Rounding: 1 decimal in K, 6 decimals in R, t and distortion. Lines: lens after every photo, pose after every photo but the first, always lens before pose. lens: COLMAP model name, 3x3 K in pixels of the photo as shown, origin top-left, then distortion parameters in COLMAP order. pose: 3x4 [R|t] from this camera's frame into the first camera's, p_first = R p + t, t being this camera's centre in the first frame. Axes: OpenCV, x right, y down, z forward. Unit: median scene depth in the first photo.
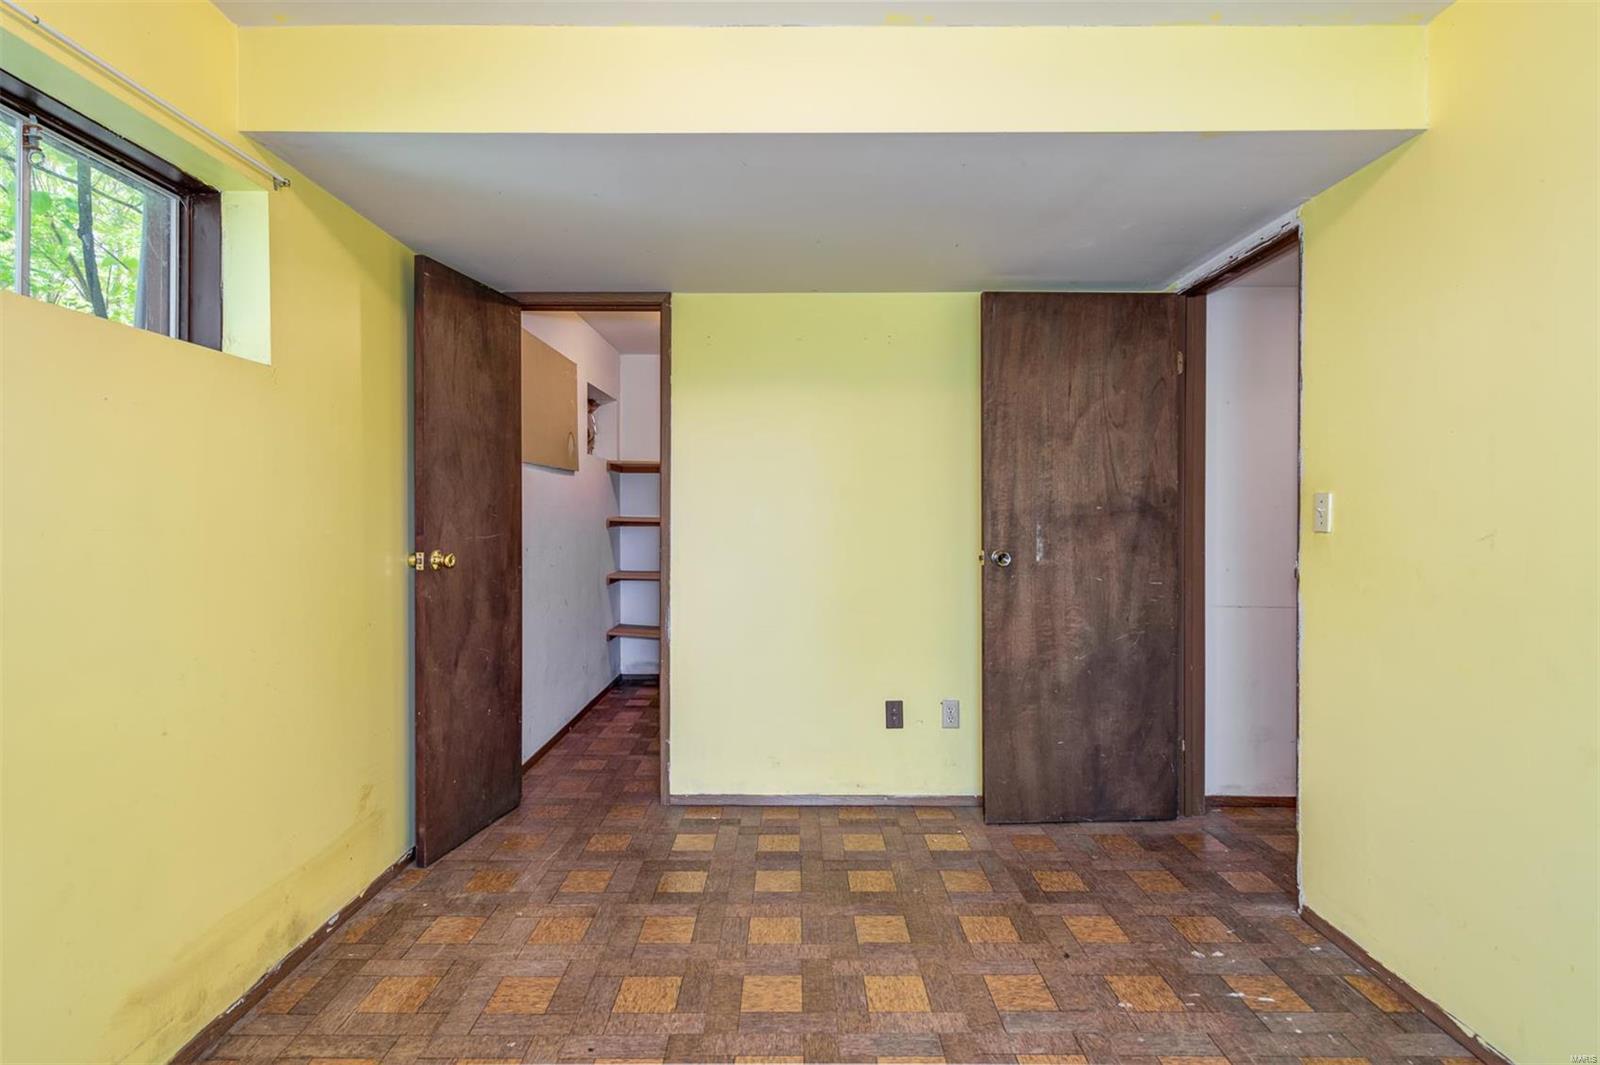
lens RADIAL K [[788.9, 0, 784.0], [0, 788.9, 520.8], [0, 0, 1]] dist [0.008810, -0.003983]
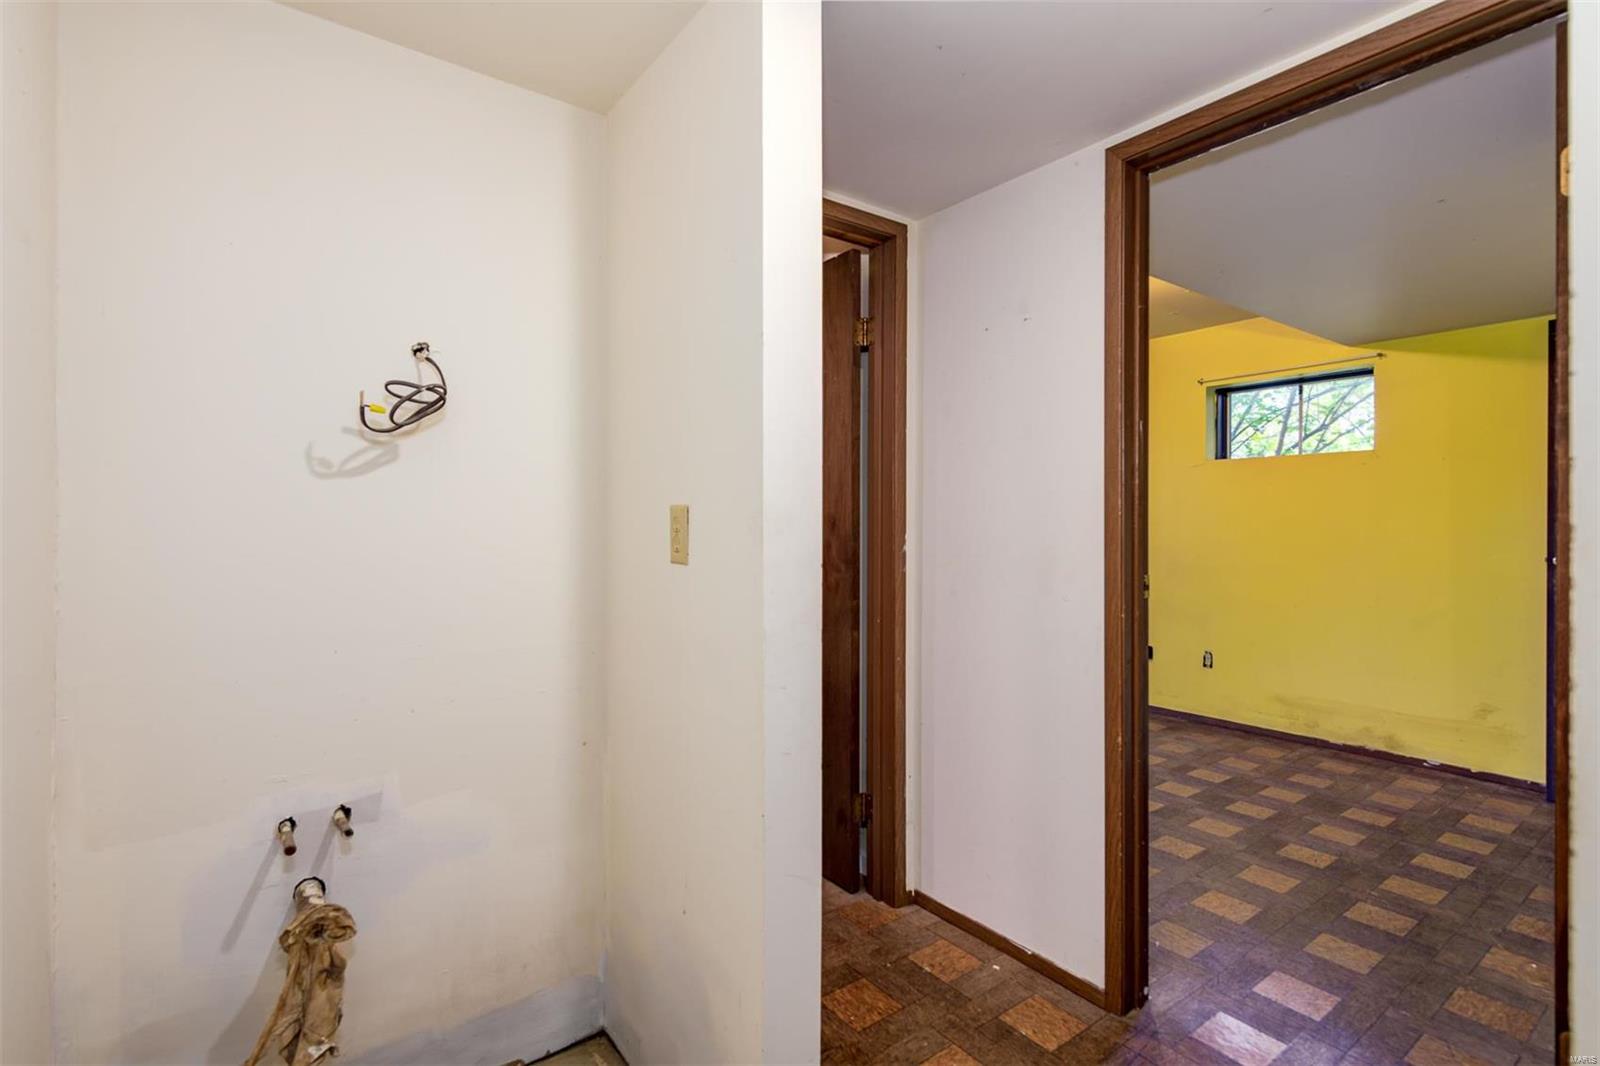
lens RADIAL K [[758.4, 0, 792.3], [0, 758.4, 527.3], [0, 0, 1]] dist [0.004139, -0.001977]
pose [[-0.803725, -0.007244, -0.594957, 1.490847], [-0.013517, 0.999890, 0.006086, 0.018281], [0.594848, 0.012933, -0.803734, 1.501340]]
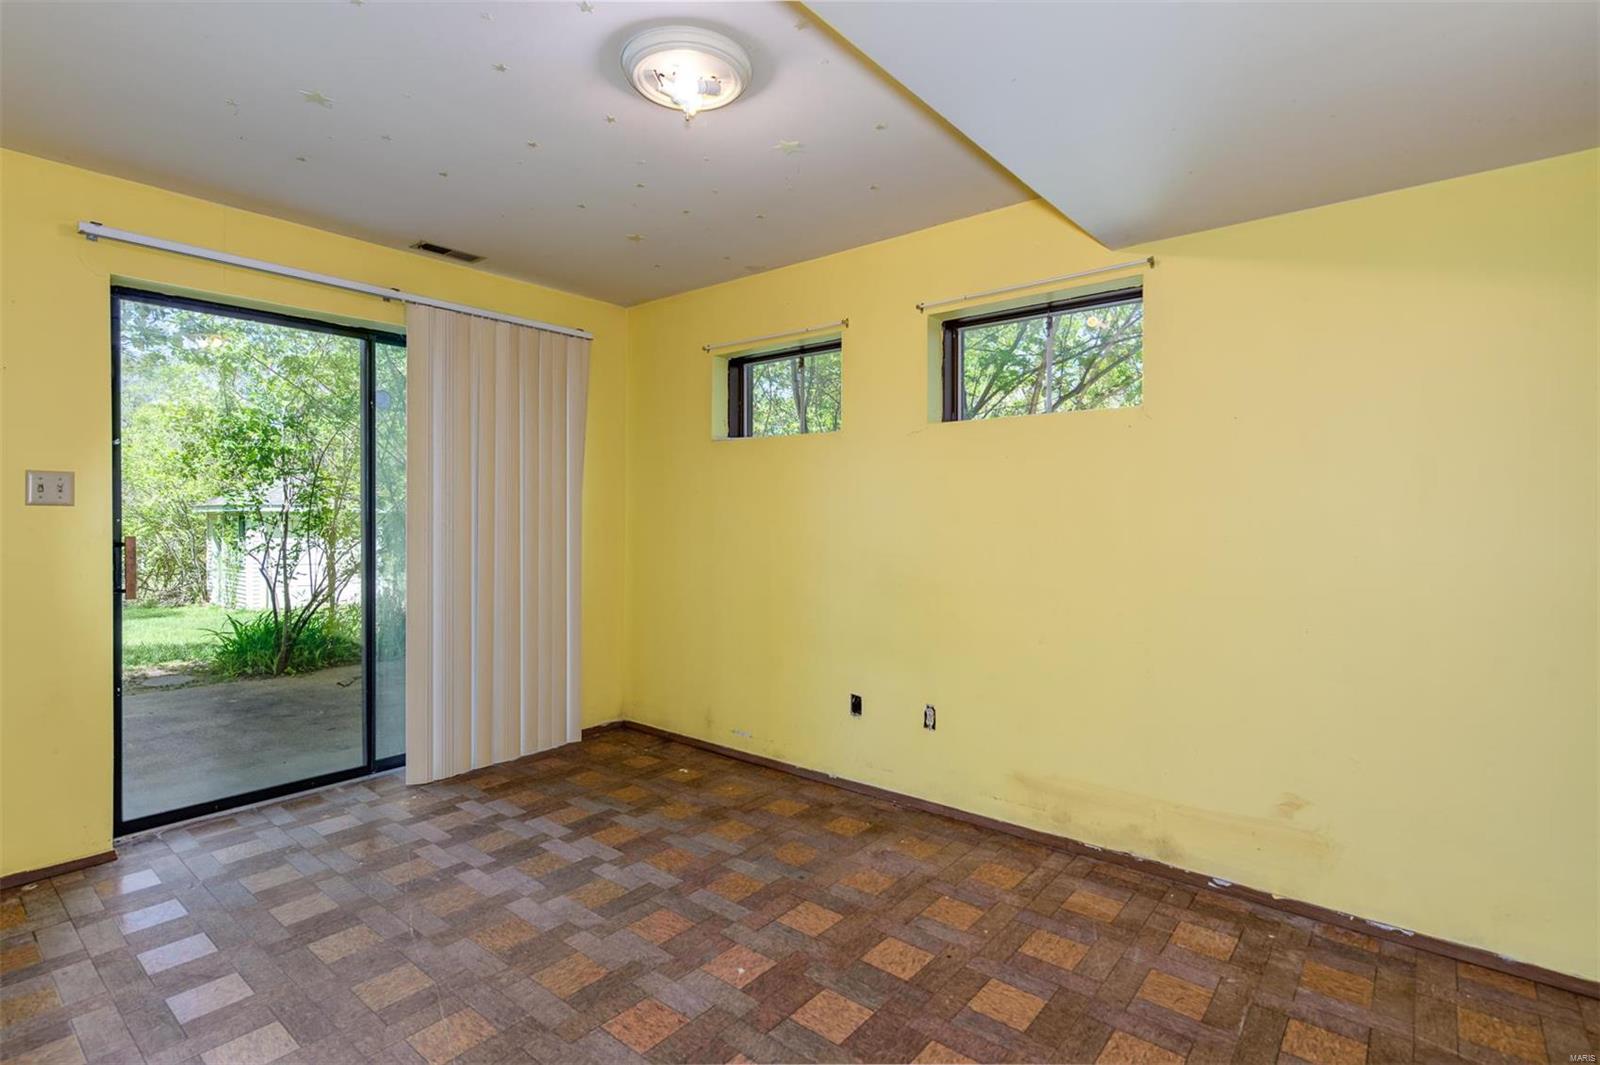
lens RADIAL K [[788.9, 0, 799.3], [0, 788.9, 520.3], [0, 0, 1]] dist [0.008810, -0.003983]
pose [[-0.625439, -0.002694, -0.780268, 0.657495], [-0.012779, 0.999895, 0.006791, 0.005821], [0.780168, 0.014219, -0.625408, 1.242277]]
